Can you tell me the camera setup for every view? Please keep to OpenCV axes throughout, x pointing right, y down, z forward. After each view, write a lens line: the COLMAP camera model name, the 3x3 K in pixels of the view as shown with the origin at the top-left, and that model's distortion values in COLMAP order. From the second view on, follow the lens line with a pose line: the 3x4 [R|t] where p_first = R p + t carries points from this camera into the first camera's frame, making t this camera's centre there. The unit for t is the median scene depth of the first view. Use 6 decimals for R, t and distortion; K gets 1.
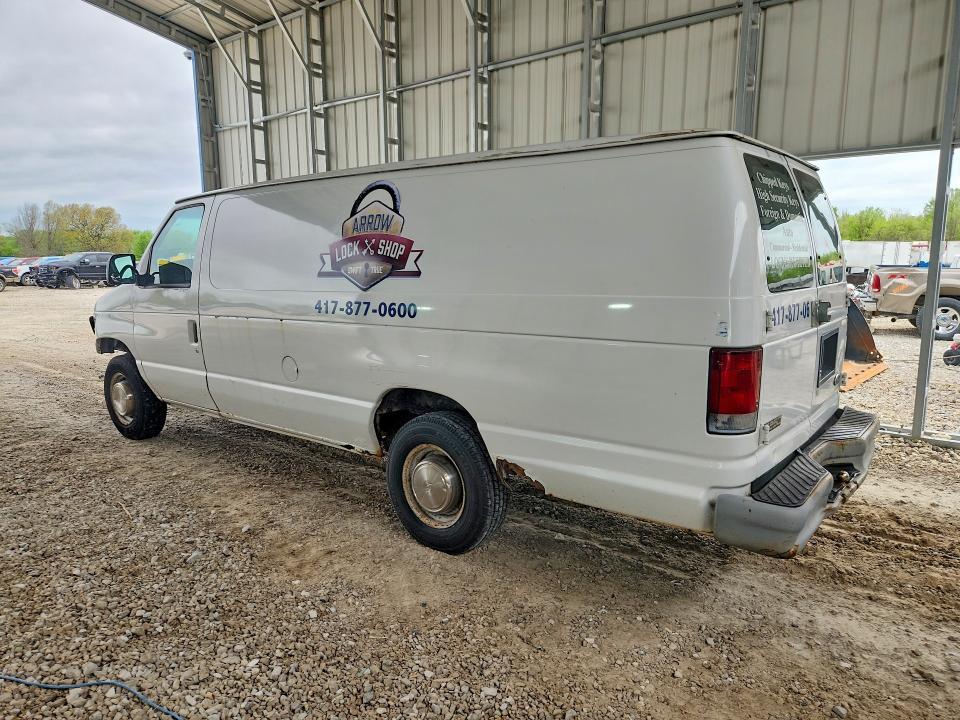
lens RADIAL K [[682.9, 0, 480.0], [0, 682.9, 360.0], [0, 0, 1]] dist [0.010178, 0.003298]
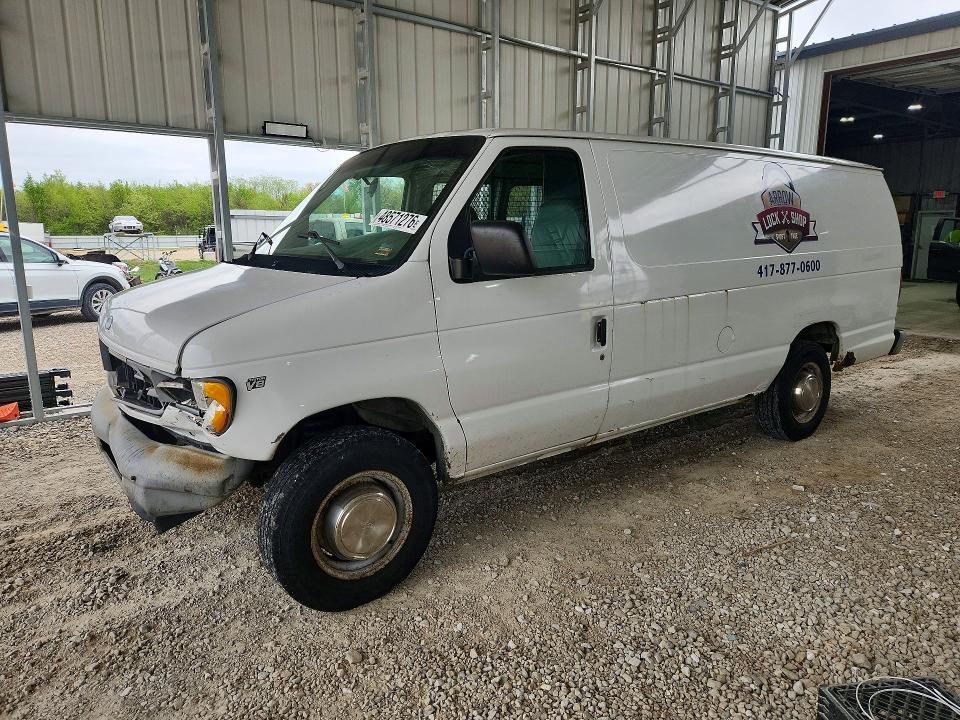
lens RADIAL K [[682.9, 0, 480.0], [0, 682.9, 360.0], [0, 0, 1]] dist [0.010178, 0.003298]
pose [[0.216185, -0.180639, 0.959496, -1.413713], [0.150380, 0.977170, 0.150084, -0.171817], [-0.964702, 0.111843, 0.238414, 1.191483]]
